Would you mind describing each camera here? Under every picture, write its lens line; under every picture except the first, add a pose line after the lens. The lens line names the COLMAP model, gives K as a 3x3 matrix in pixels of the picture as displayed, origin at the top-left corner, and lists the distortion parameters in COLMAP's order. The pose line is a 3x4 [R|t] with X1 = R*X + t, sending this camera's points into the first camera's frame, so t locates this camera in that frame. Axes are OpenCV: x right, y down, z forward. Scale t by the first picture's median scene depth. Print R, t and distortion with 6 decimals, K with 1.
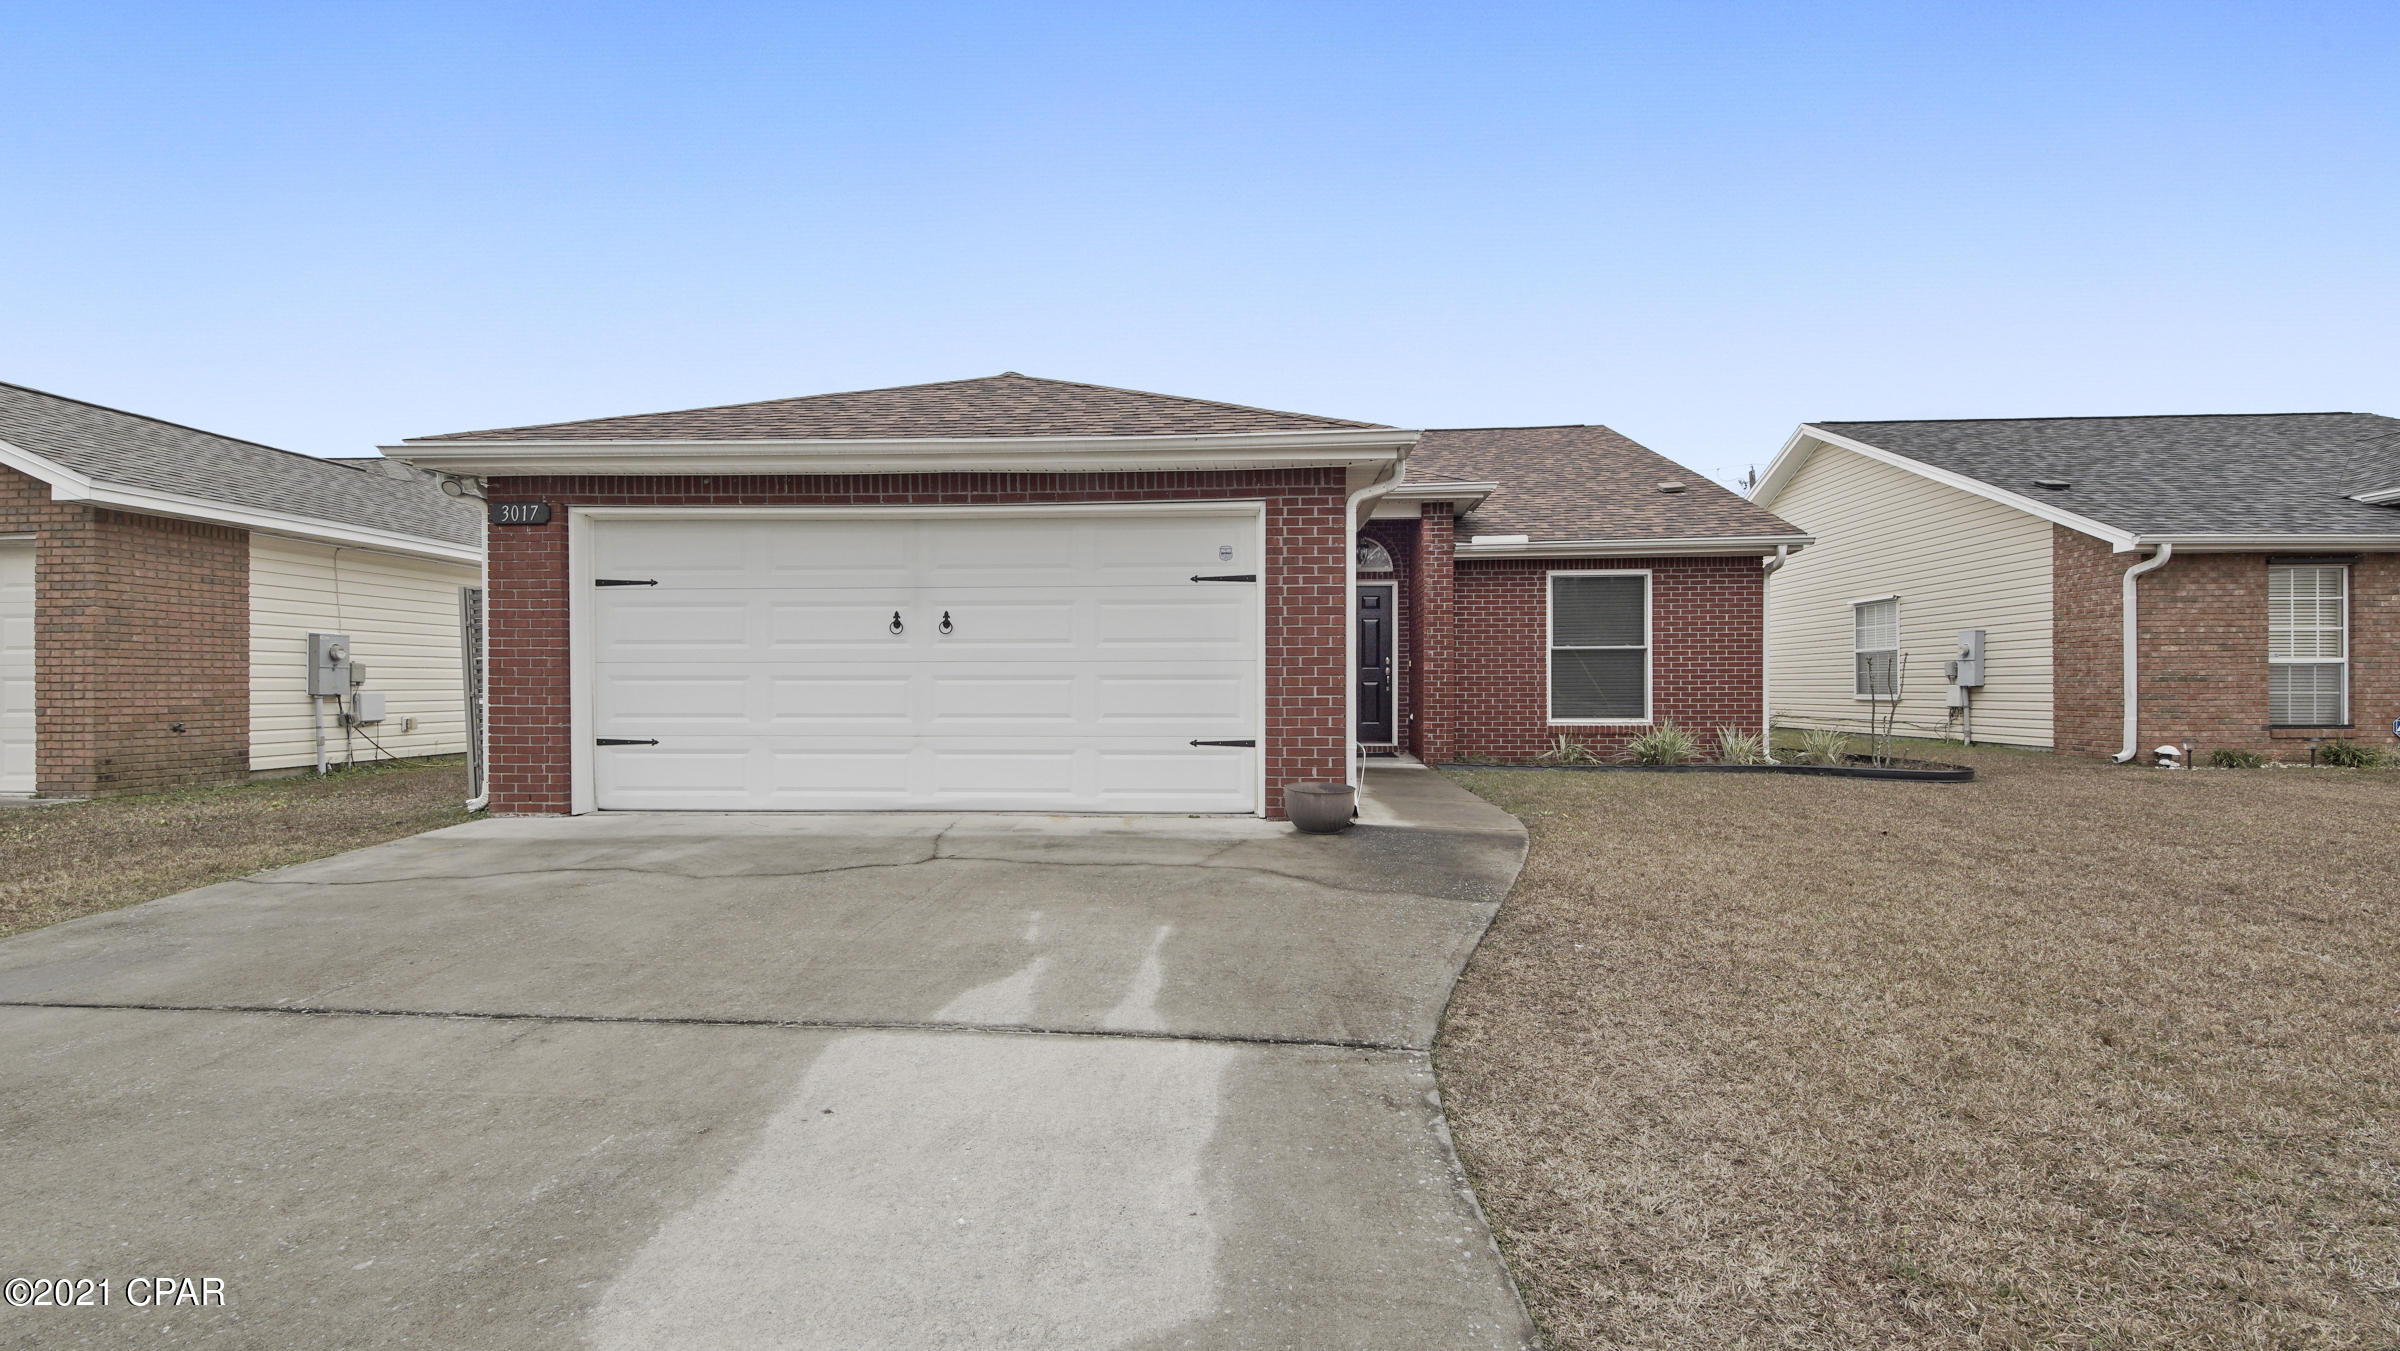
lens RADIAL K [[1066.4, 0, 1196.1], [0, 1066.4, 666.7], [0, 0, 1]] dist [0.038714, -0.023293]
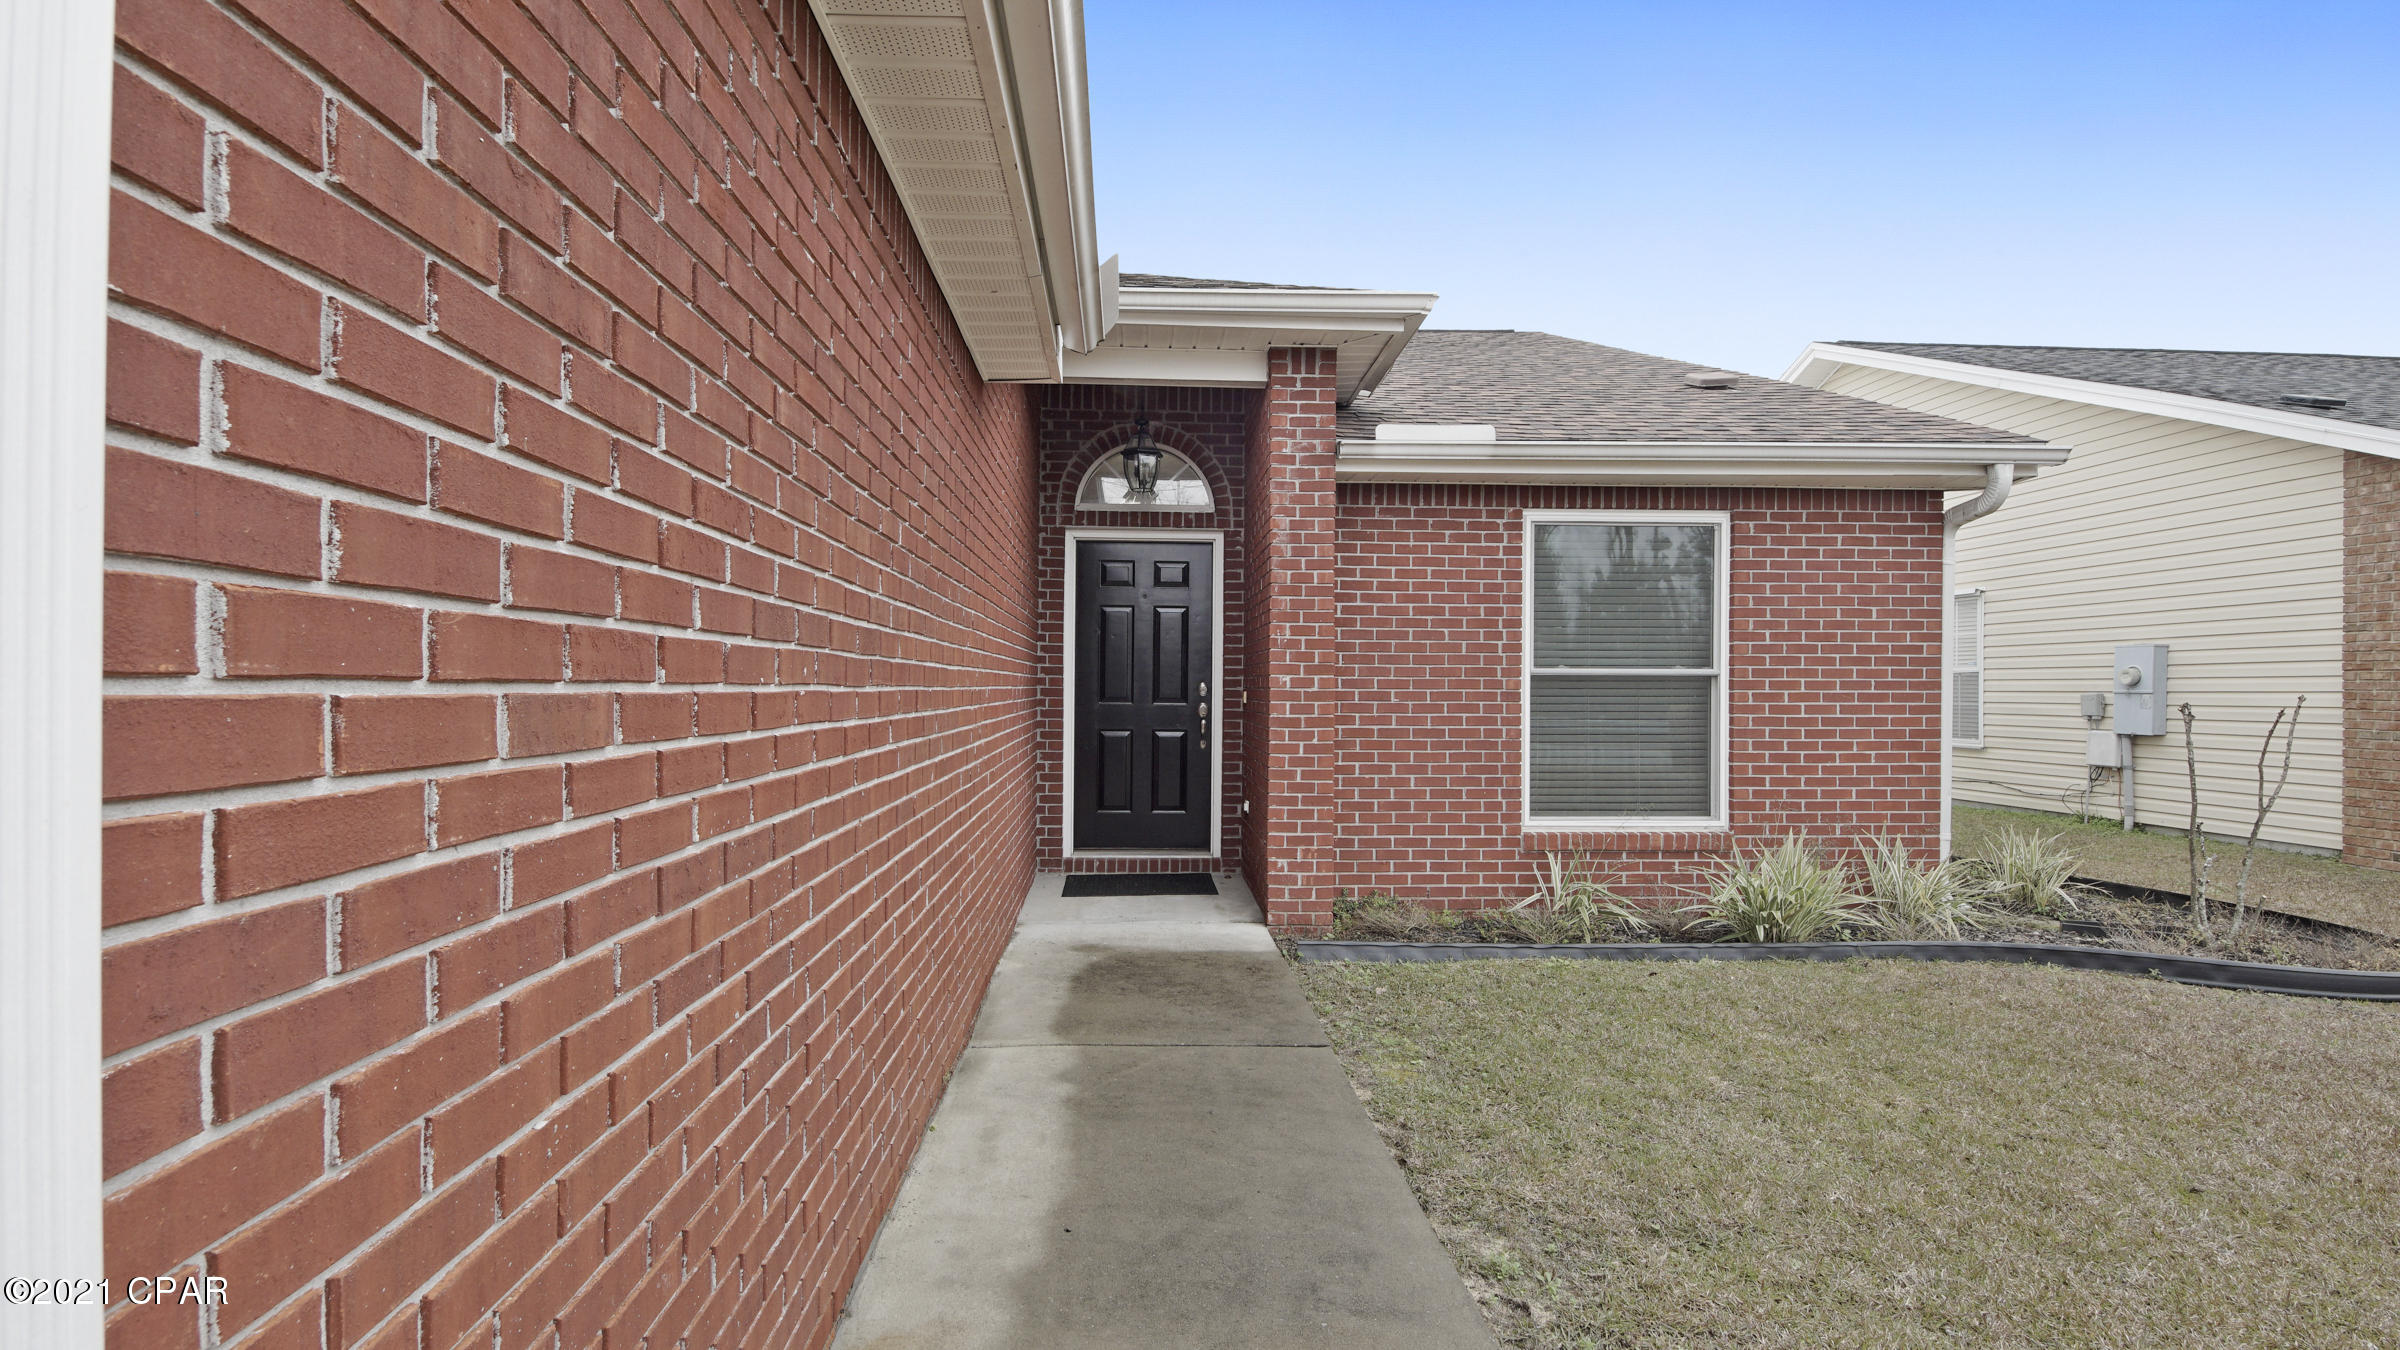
lens RADIAL K [[1066.4, 0, 1196.1], [0, 1066.4, 666.2], [0, 0, 1]] dist [0.038714, -0.023293]
pose [[0.991918, 0.010640, 0.126432, 0.128620], [-0.010582, 0.999943, -0.001123, -0.018628], [-0.126436, -0.000224, 0.991975, 0.572166]]
